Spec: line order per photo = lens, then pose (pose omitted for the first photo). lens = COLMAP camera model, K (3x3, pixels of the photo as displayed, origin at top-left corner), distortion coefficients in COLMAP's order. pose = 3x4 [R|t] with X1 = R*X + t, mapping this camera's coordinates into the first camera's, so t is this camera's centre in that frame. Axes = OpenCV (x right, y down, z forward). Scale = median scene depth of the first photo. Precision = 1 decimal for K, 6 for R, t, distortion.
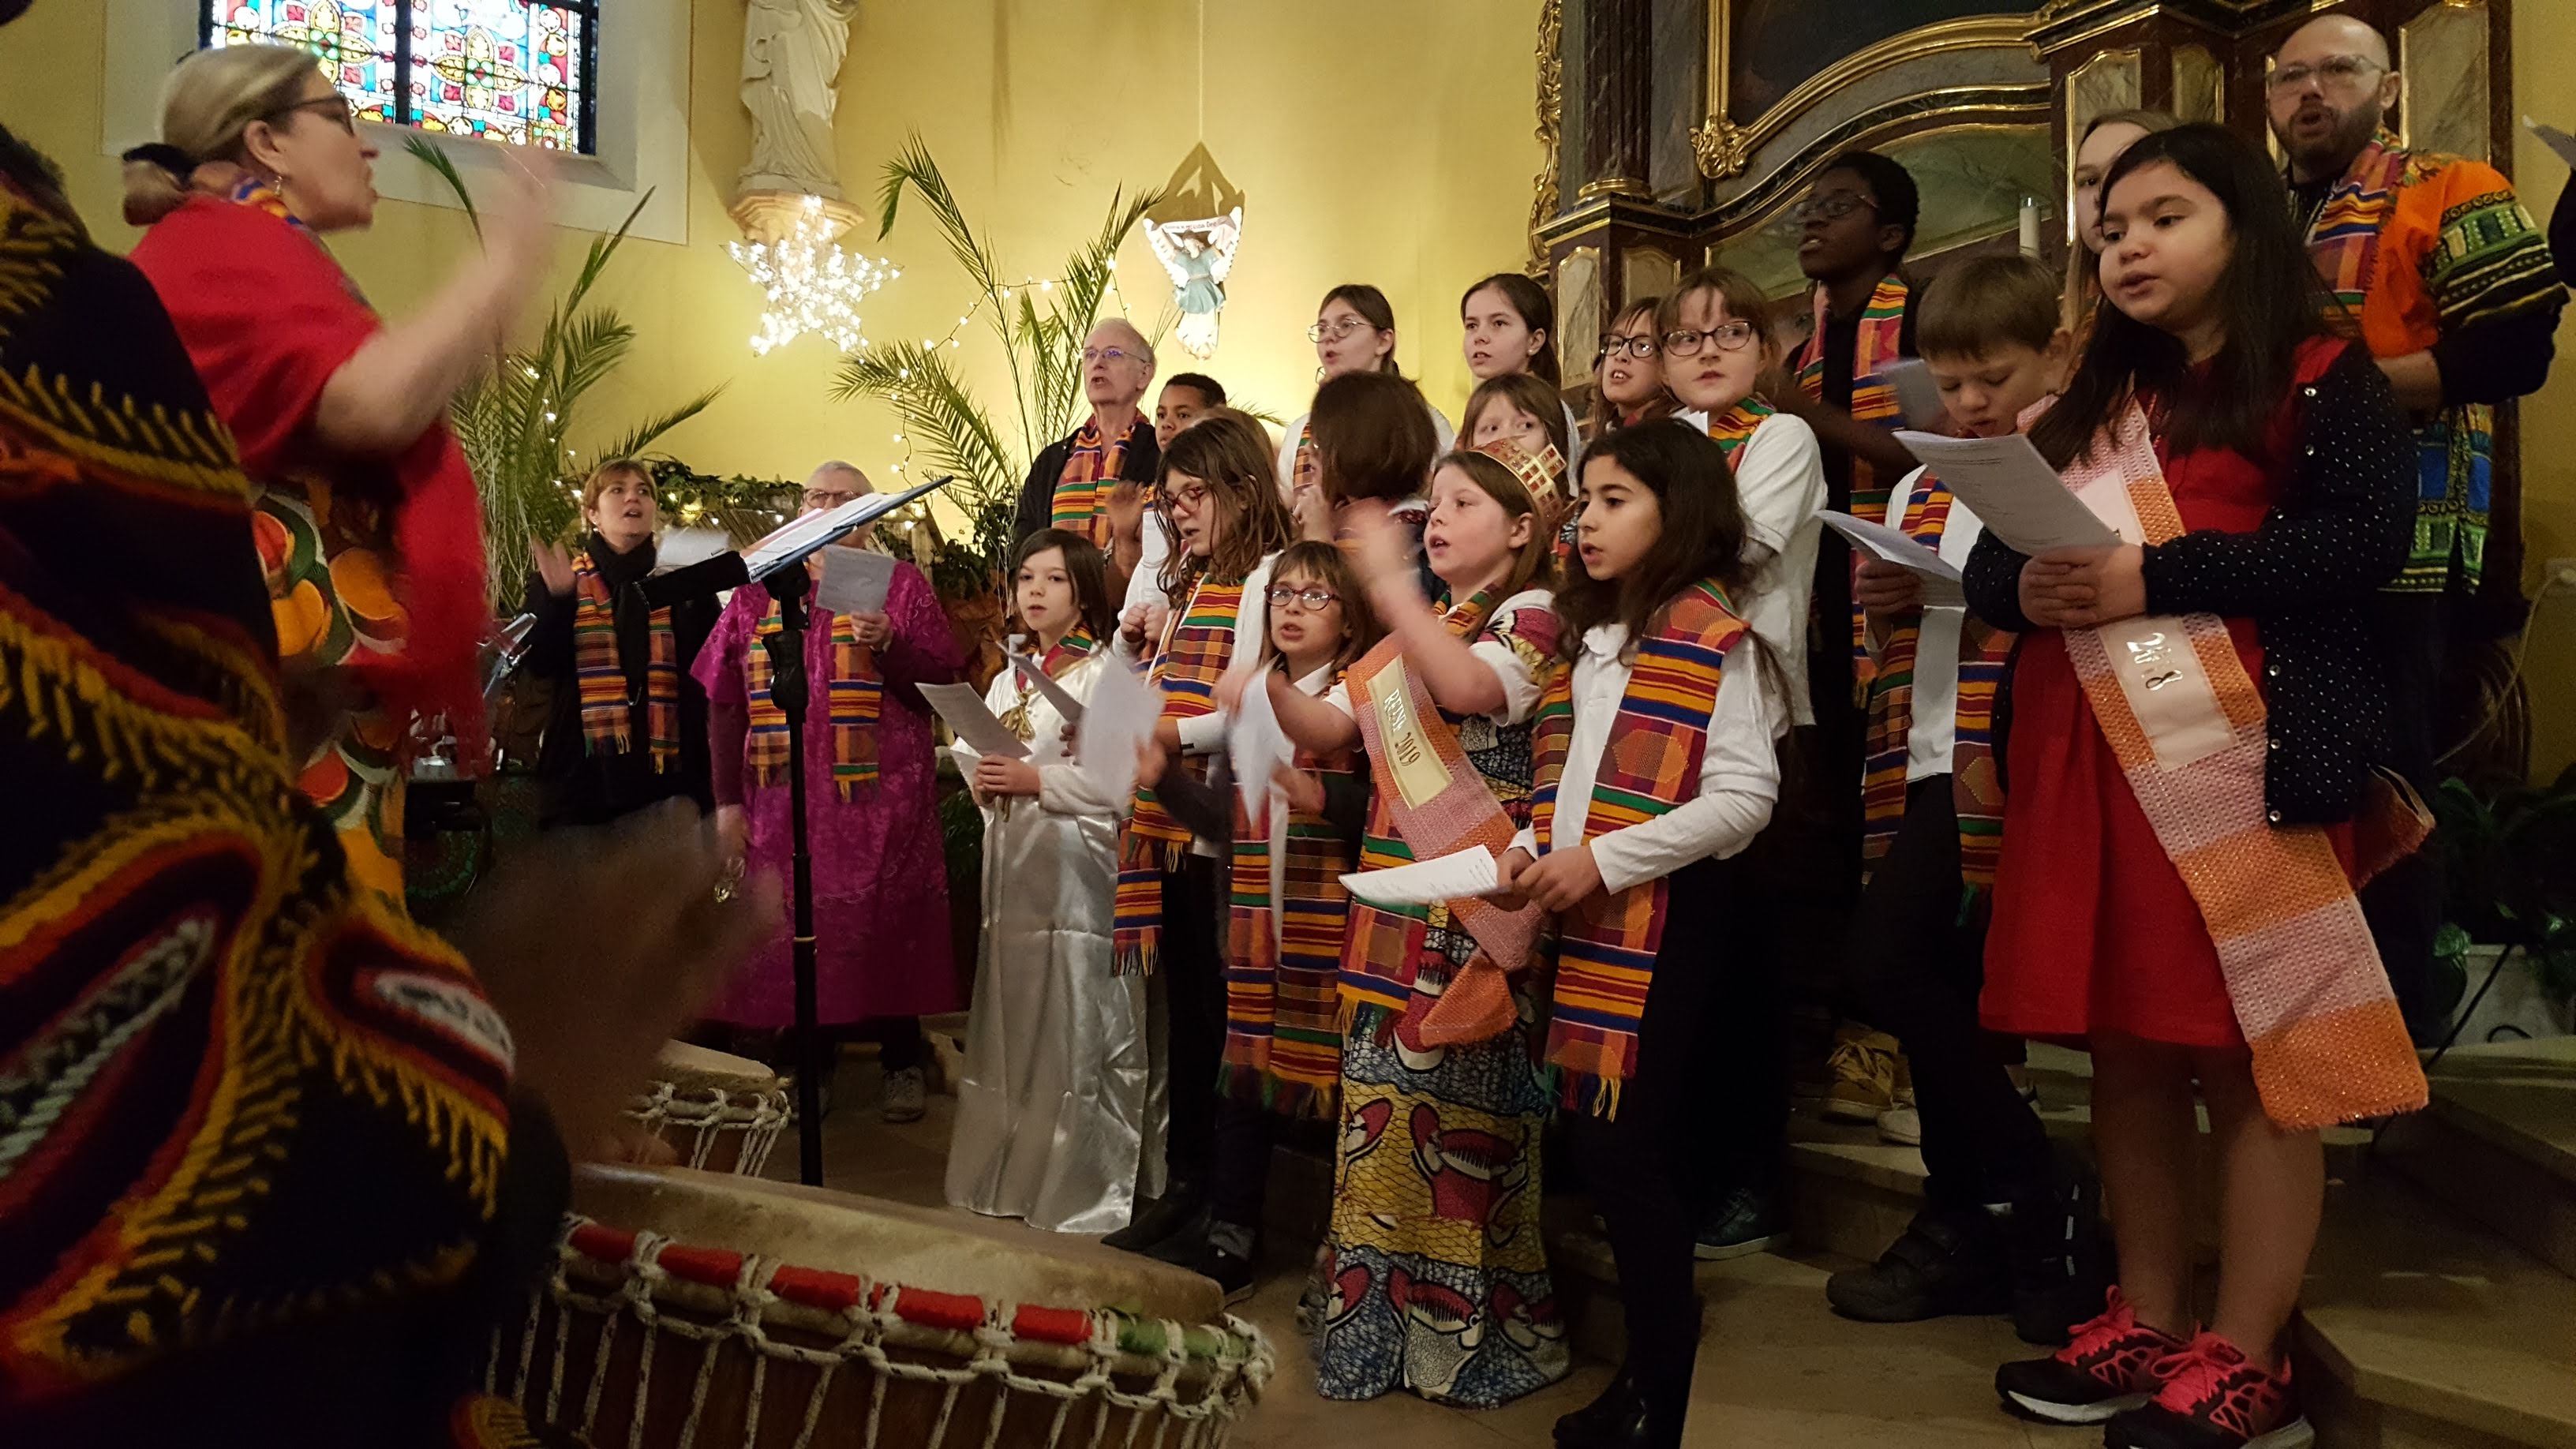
lens RADIAL K [[1928.7, 0, 1254.8], [0, 1928.7, 747.8], [0, 0, 1]] dist [0.056895, -0.080820]
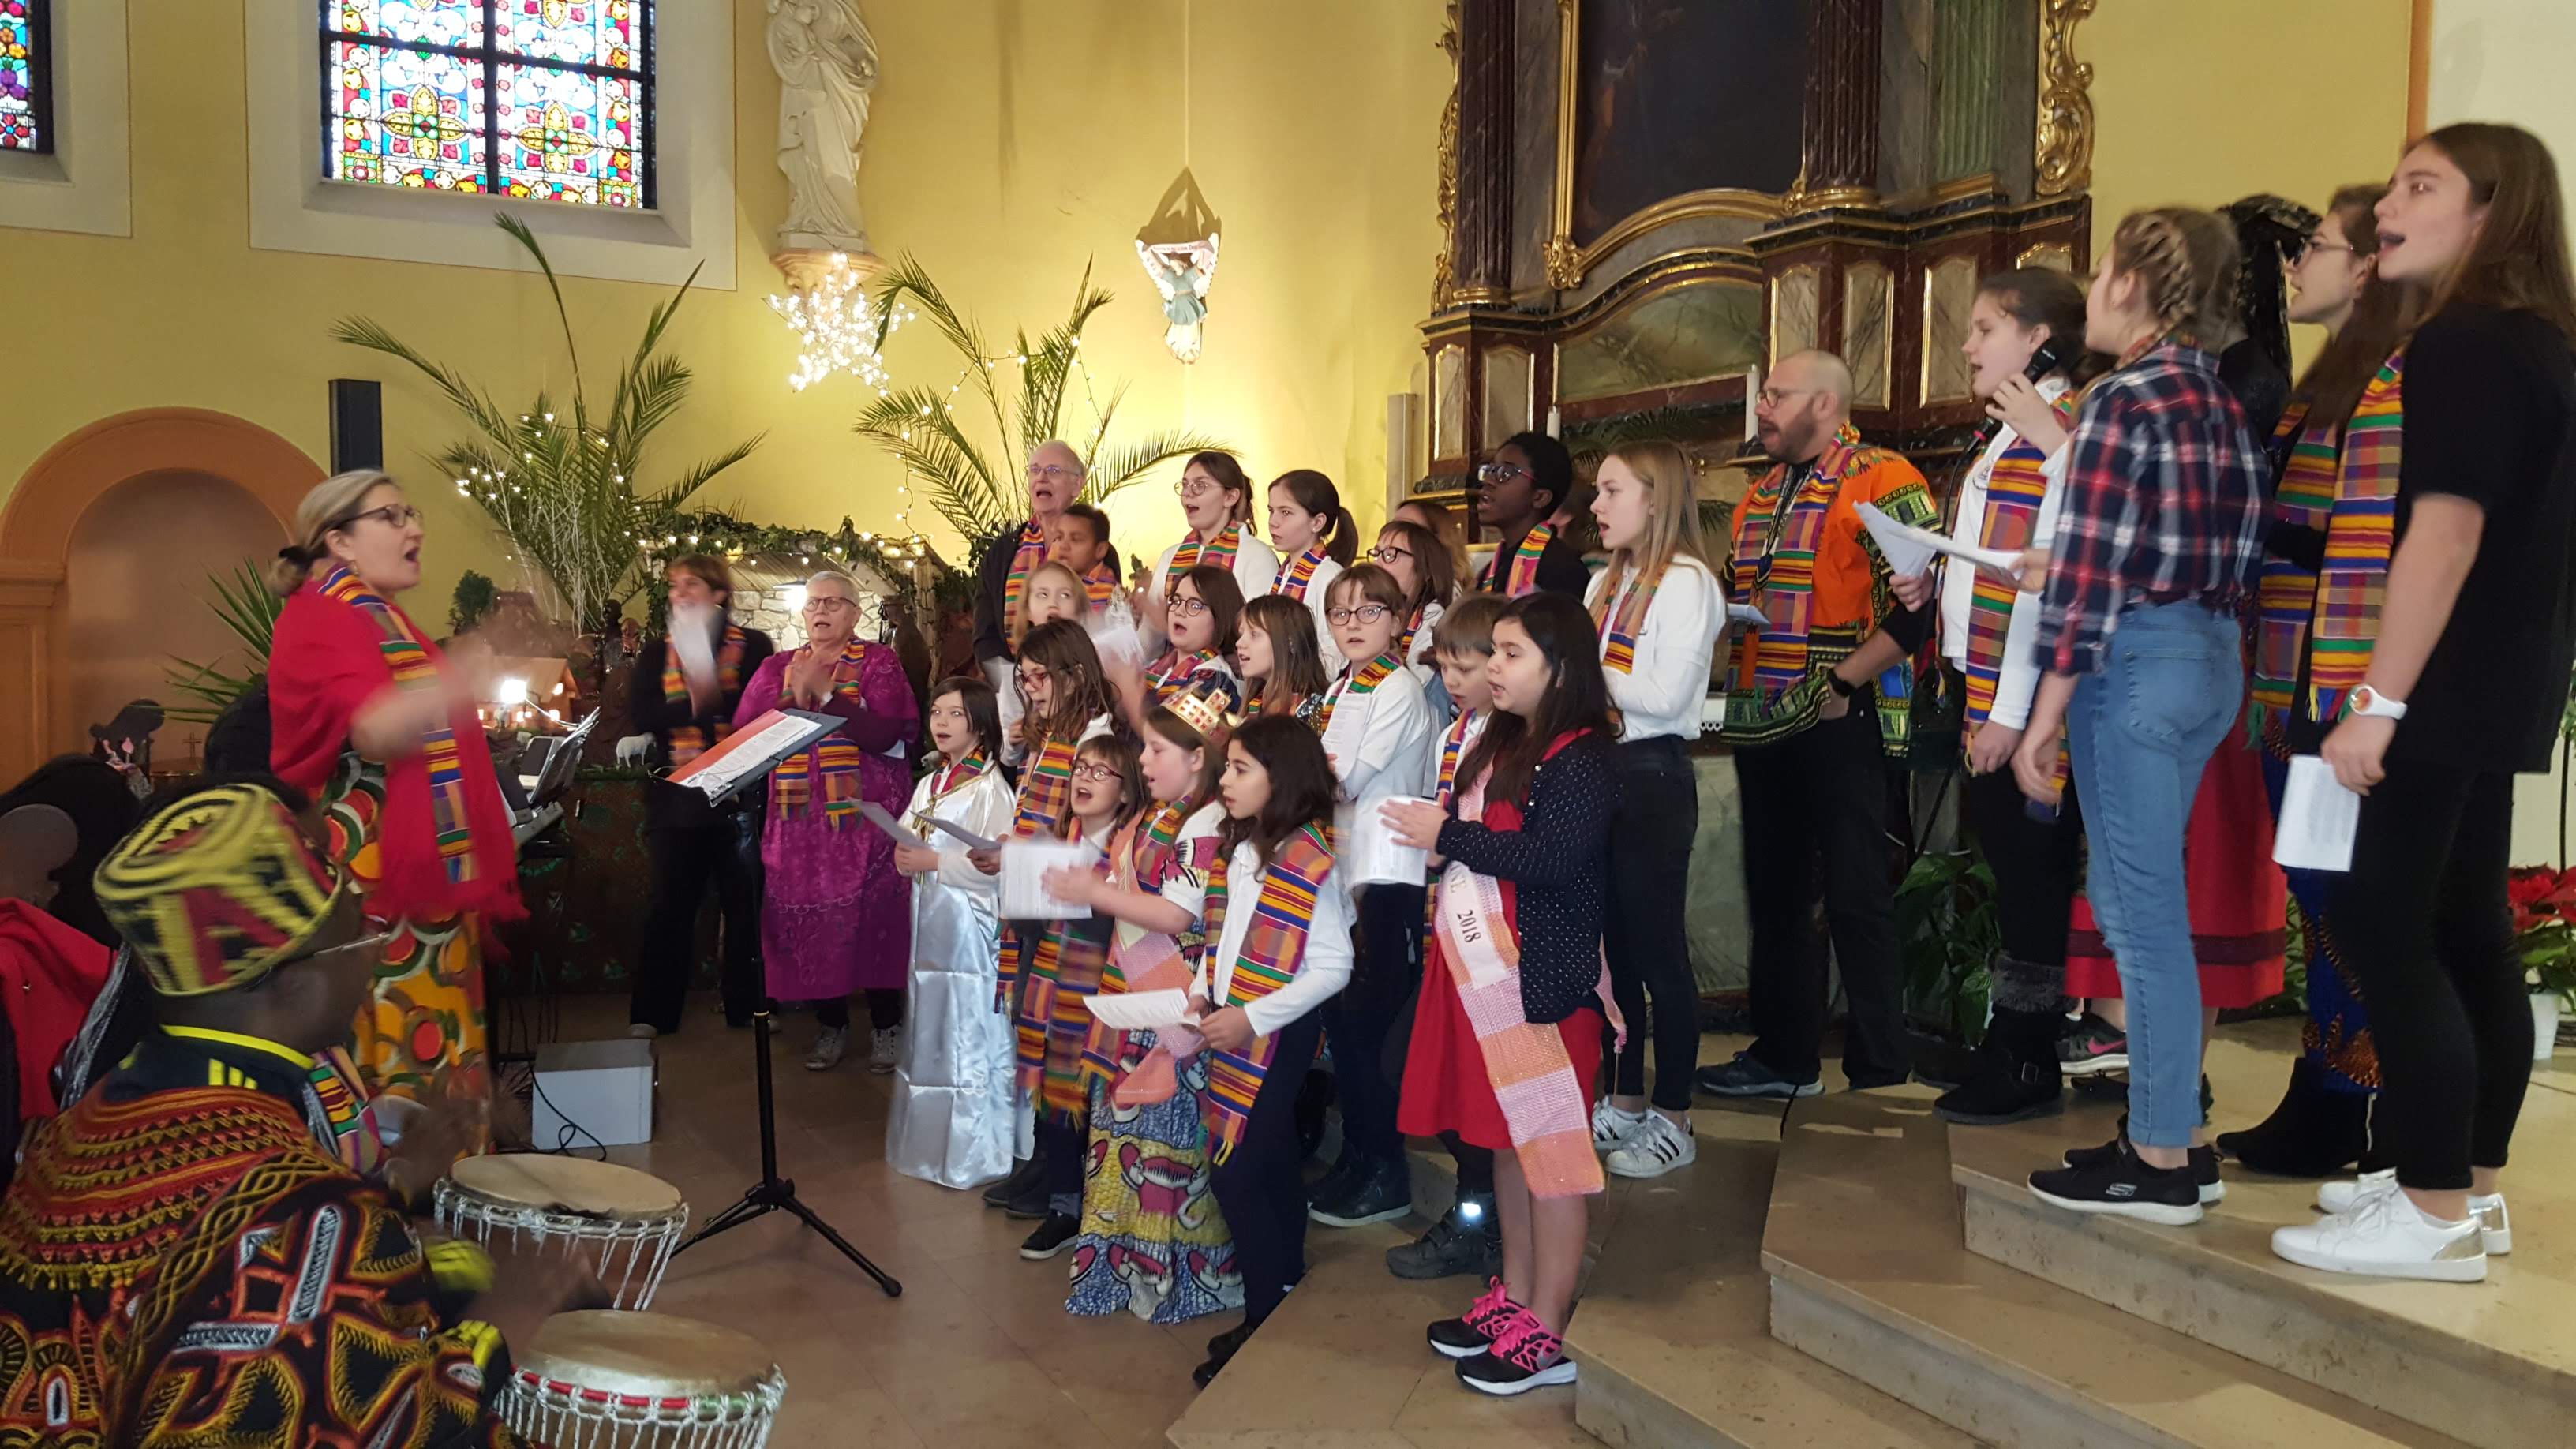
lens RADIAL K [[1928.7, 0, 1285.4], [0, 1928.7, 742.5], [0, 0, 1]] dist [0.056895, -0.080820]
pose [[0.999073, 0.003802, -0.042885, 0.112266], [0.000205, 0.995662, 0.093047, -0.117570], [0.043052, -0.092969, 0.994738, -0.219982]]
